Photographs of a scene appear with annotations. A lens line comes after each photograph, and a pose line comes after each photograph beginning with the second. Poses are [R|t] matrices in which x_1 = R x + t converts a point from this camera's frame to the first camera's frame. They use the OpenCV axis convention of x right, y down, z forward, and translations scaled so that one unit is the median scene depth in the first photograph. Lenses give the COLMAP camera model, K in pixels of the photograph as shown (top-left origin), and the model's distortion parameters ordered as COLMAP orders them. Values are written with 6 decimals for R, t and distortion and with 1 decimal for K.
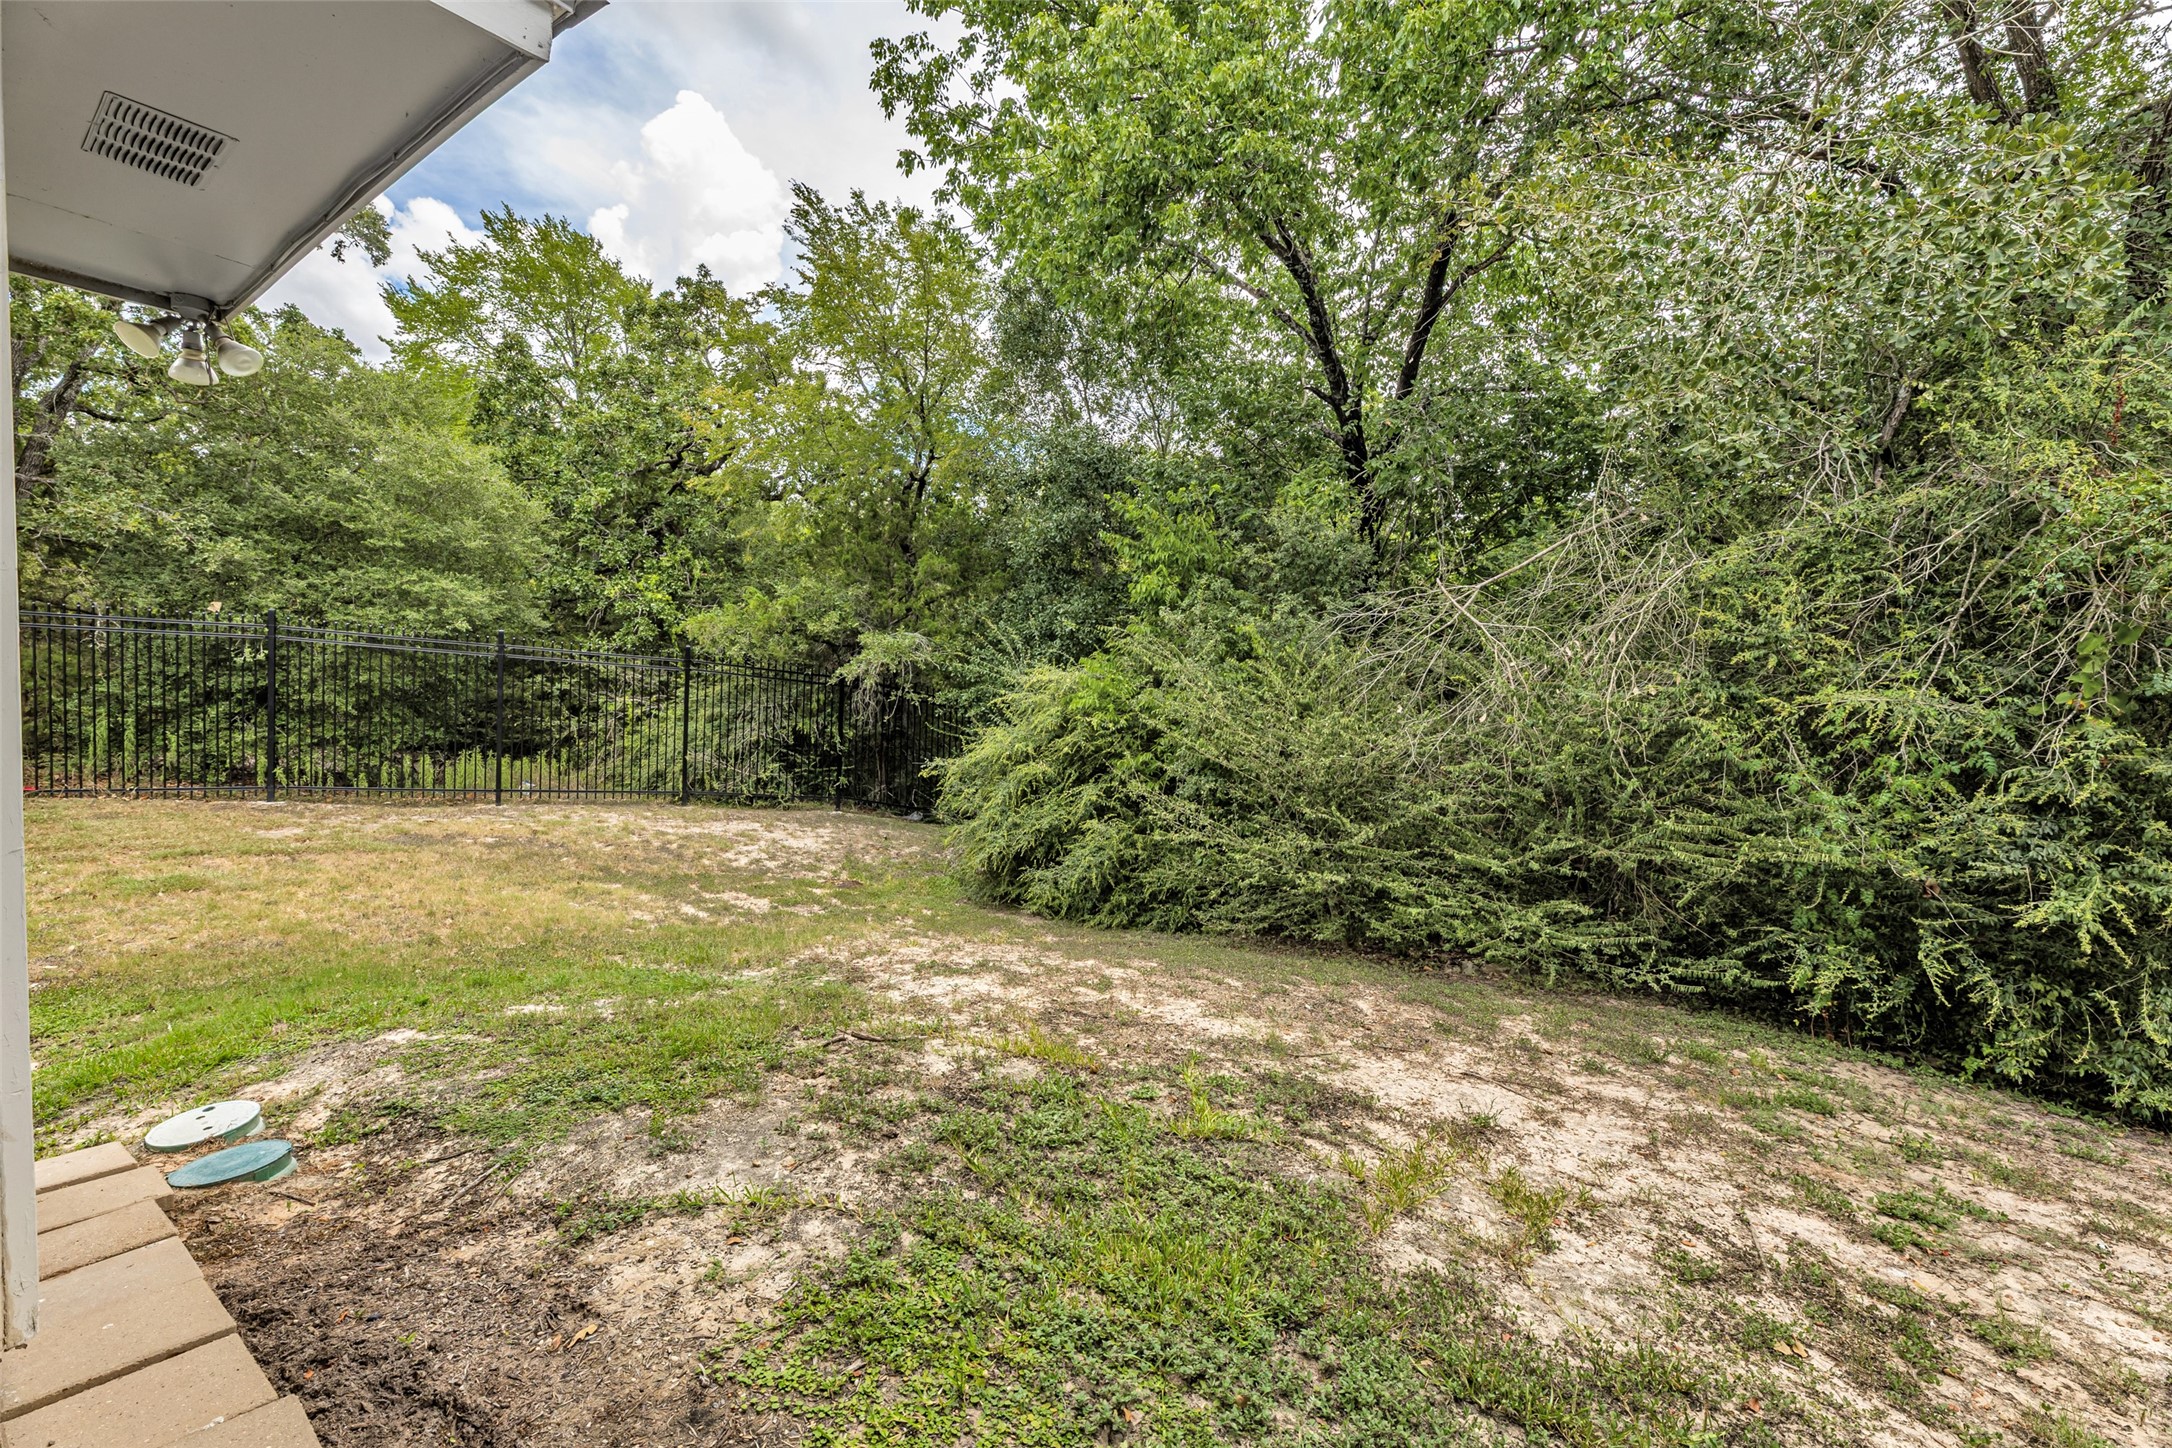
lens RADIAL K [[896.7, 0, 1104.5], [0, 896.7, 698.5], [0, 0, 1]] dist [0.002138, 0.000218]
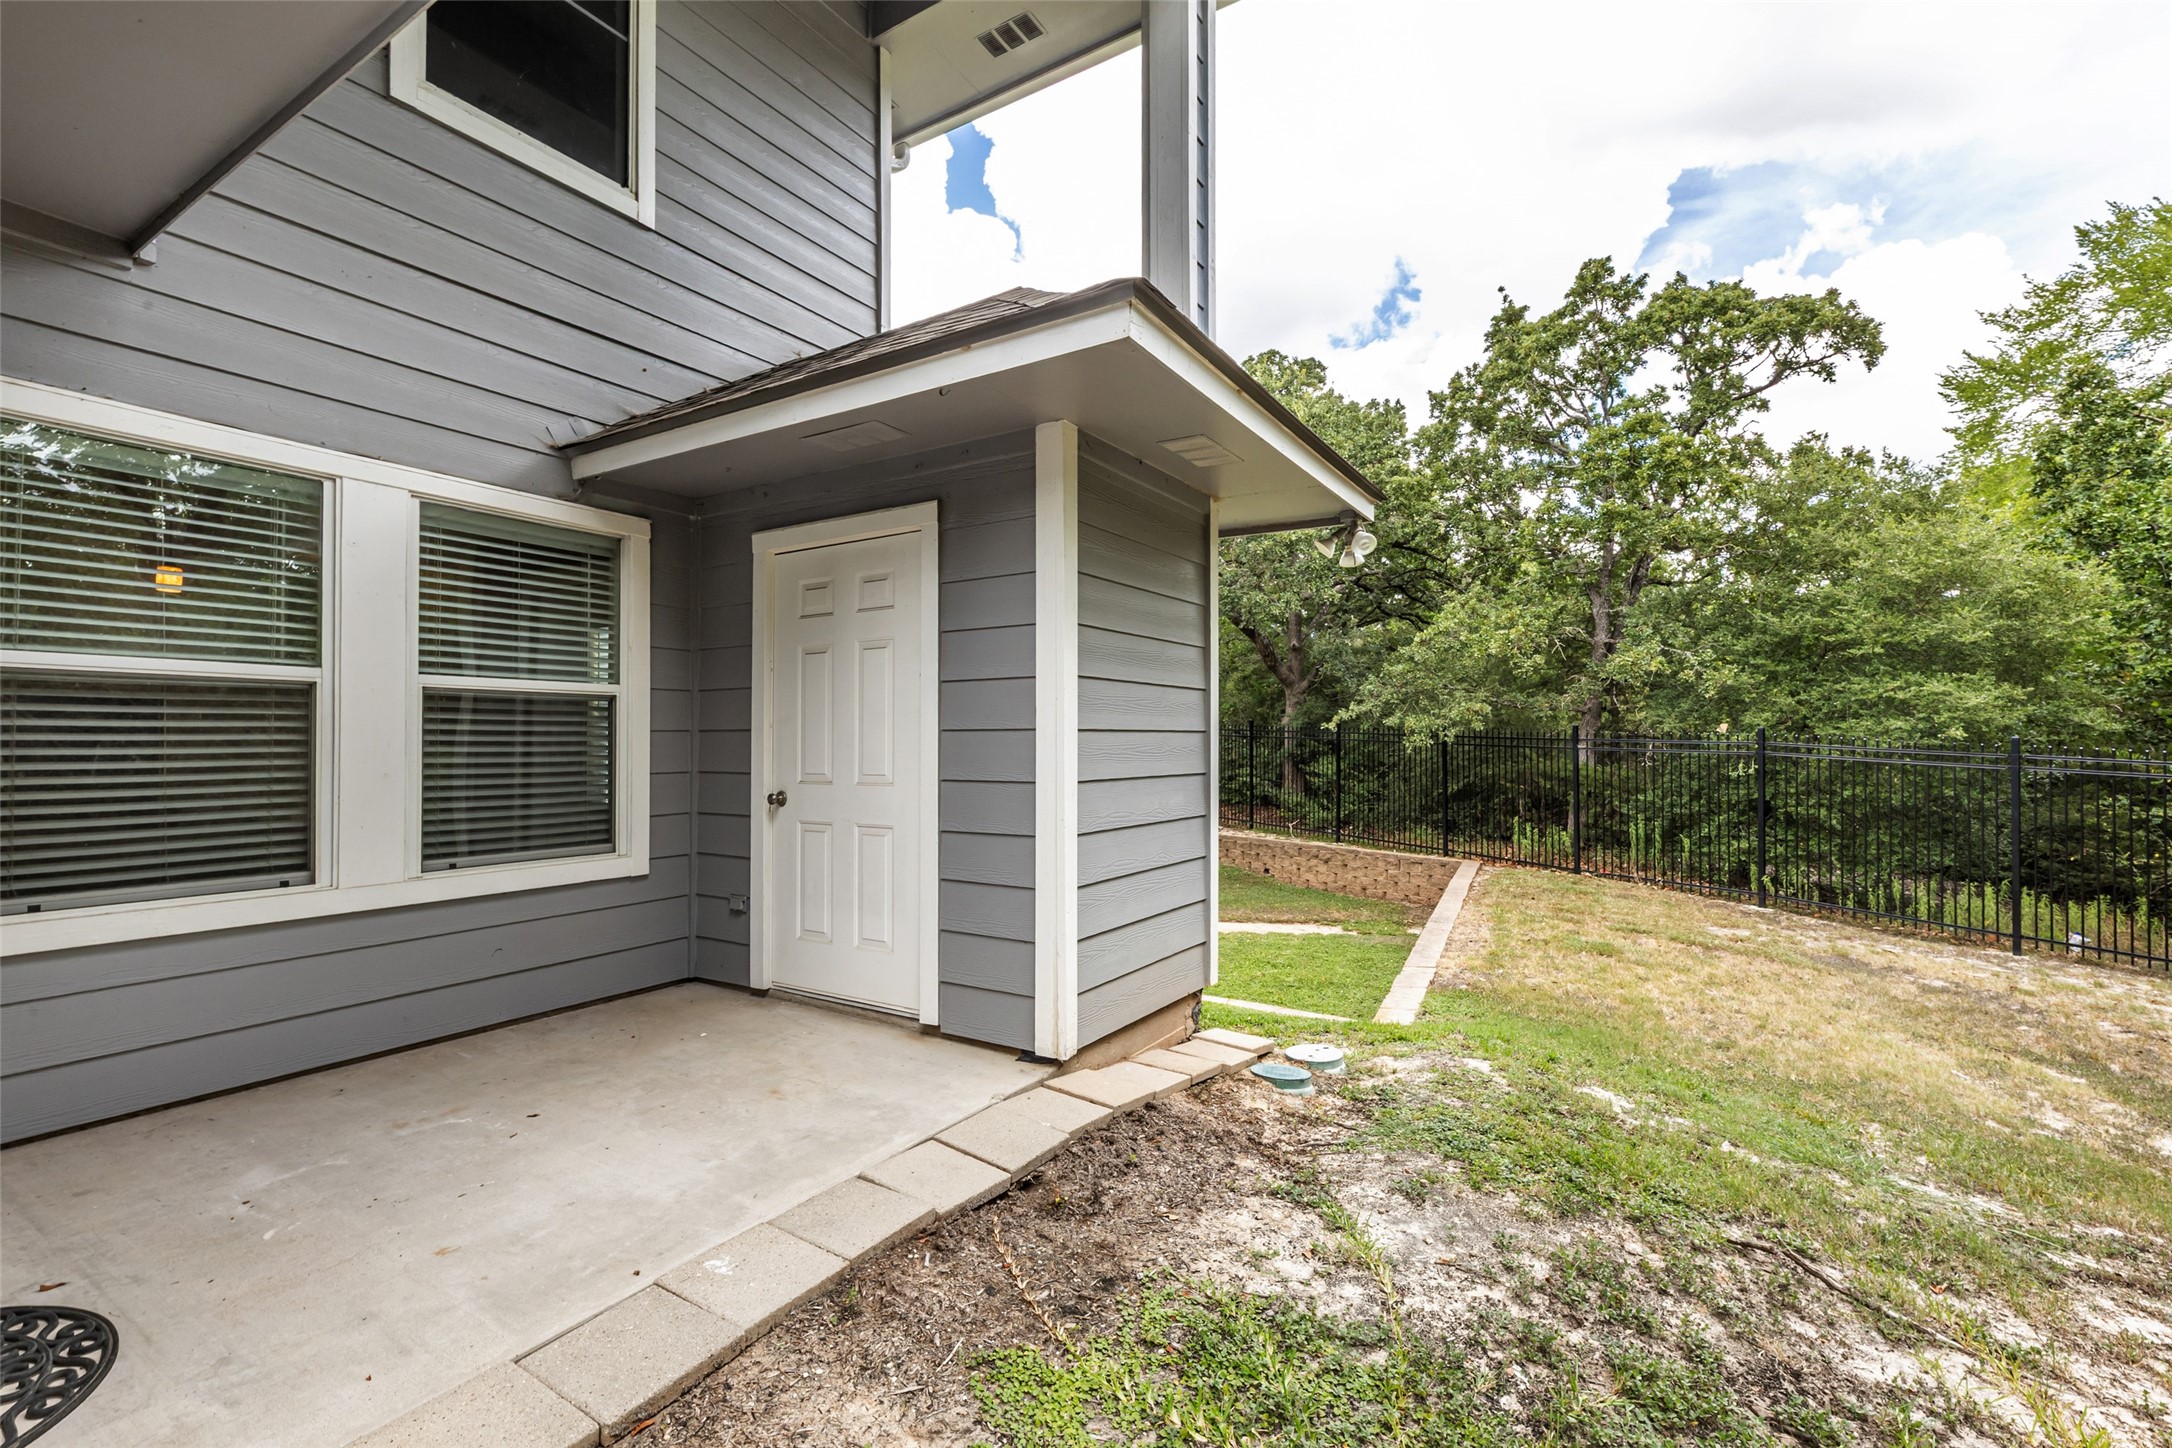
lens RADIAL K [[921.8, 0, 1072.2], [0, 921.8, 736.3], [0, 0, 1]] dist [0.004520, 0.000188]
pose [[0.067145, -0.050355, -0.996472, 0.096115], [-0.048184, 0.997397, -0.053648, 0.008744], [0.996579, 0.051617, 0.064544, 0.086066]]
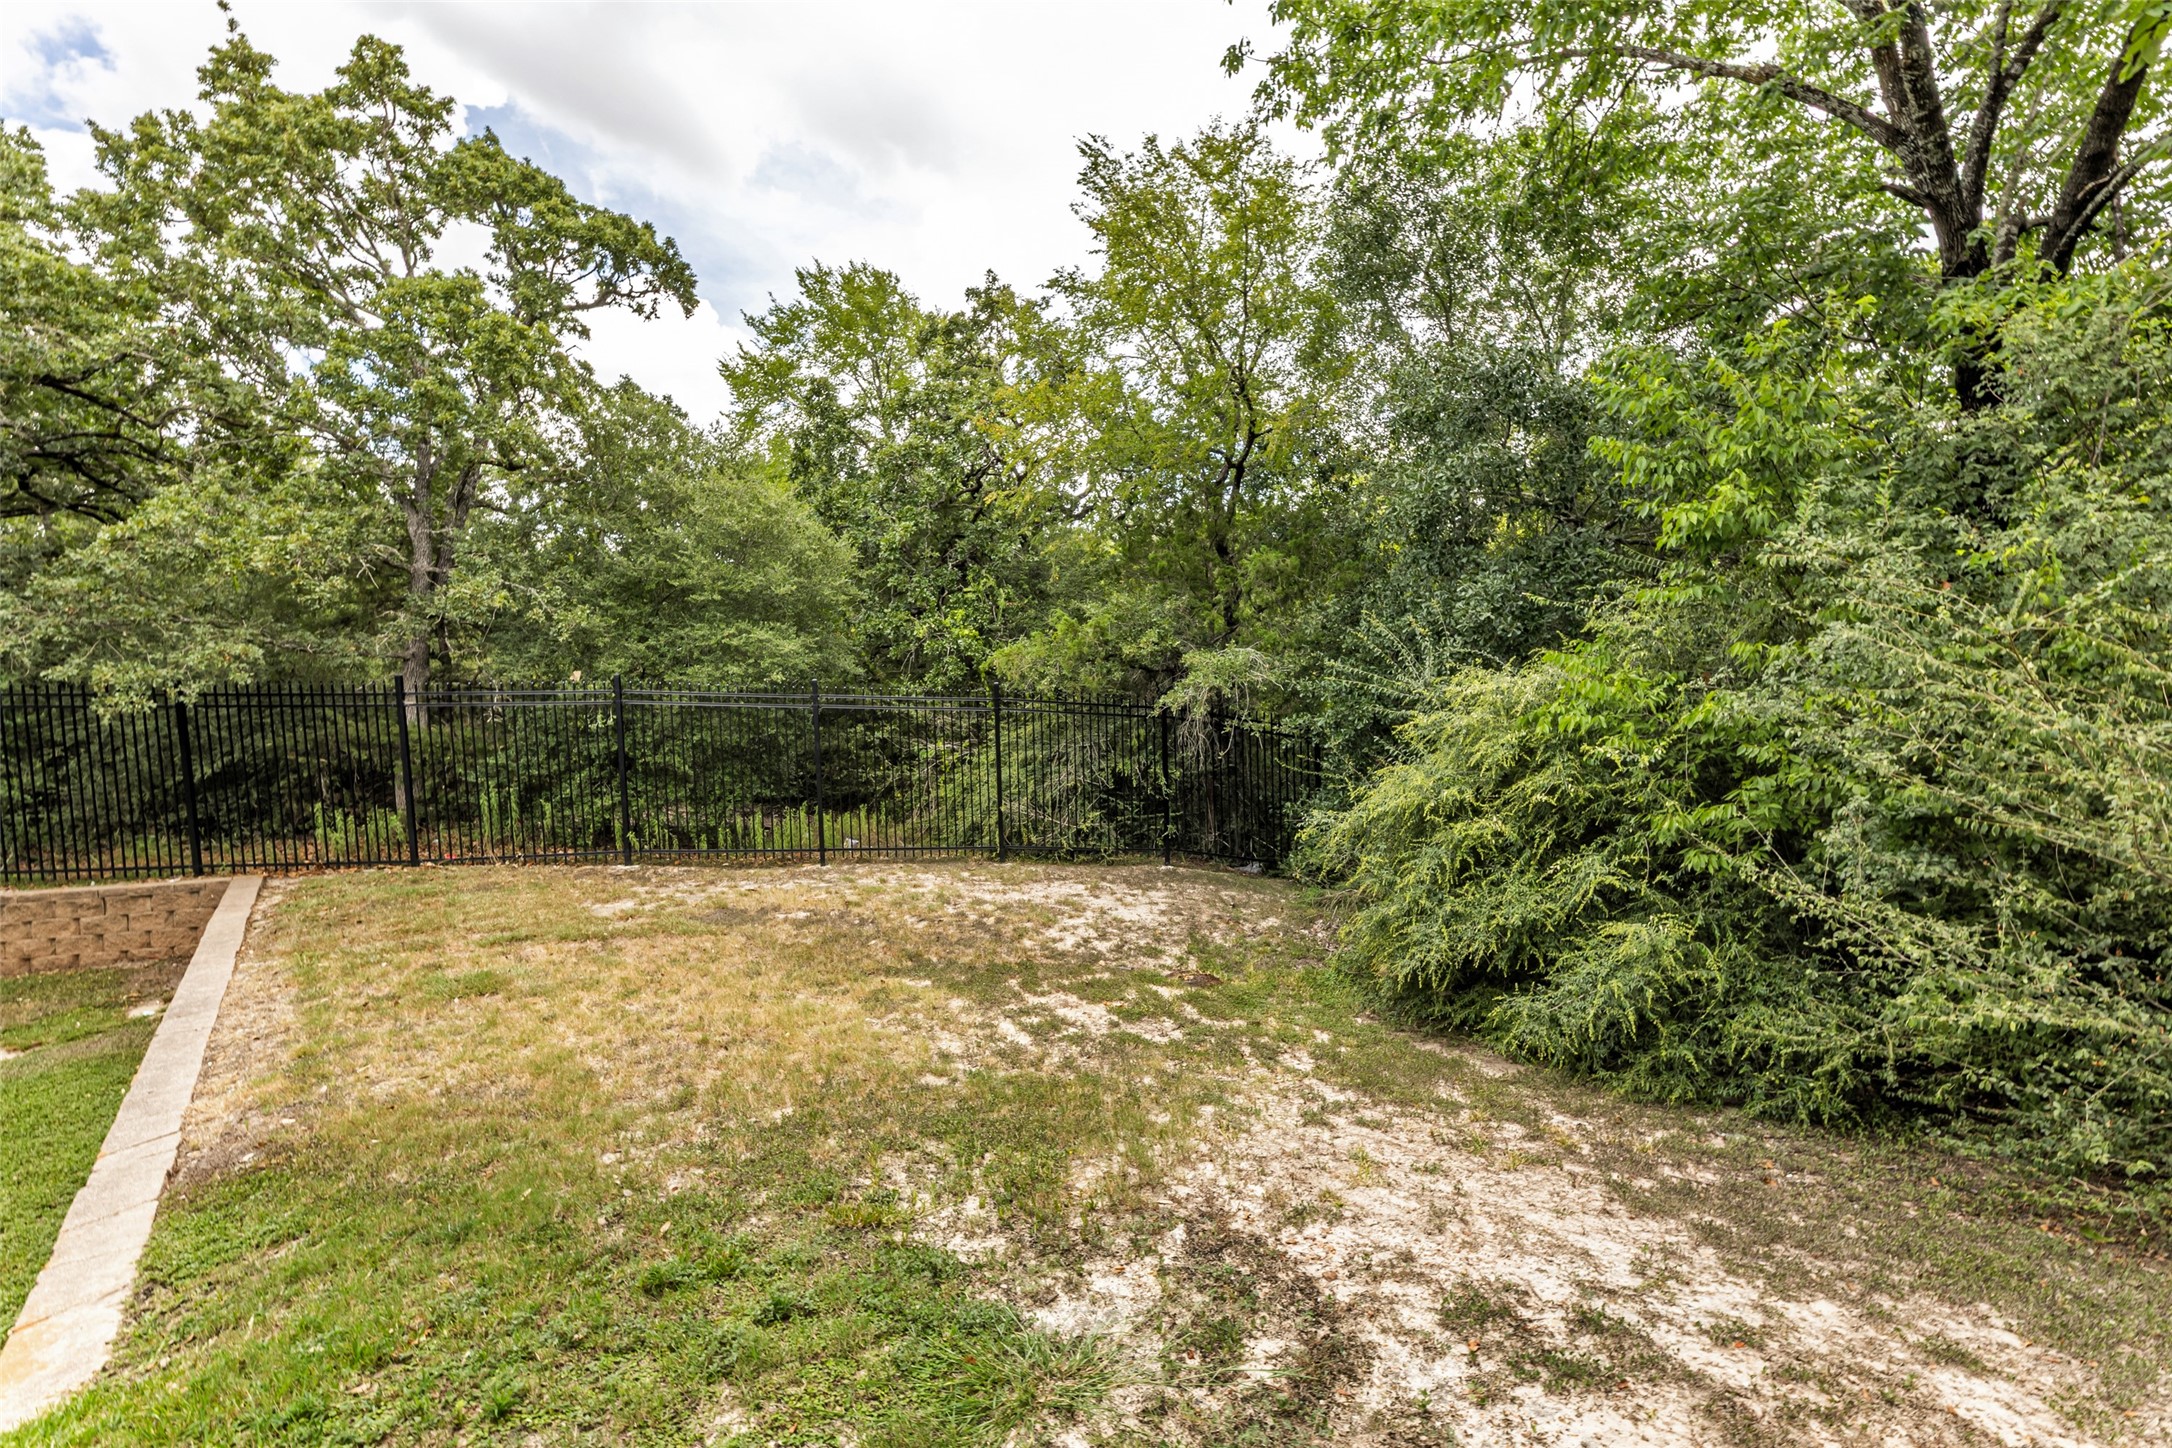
lens RADIAL K [[921.8, 0, 1072.2], [0, 921.8, 736.3], [0, 0, 1]] dist [0.004520, 0.000188]
pose [[0.933265, -0.050245, -0.355656, -0.073083], [0.054785, 0.998495, 0.002699, -0.003965], [0.354985, -0.022003, 0.934613, 0.174958]]
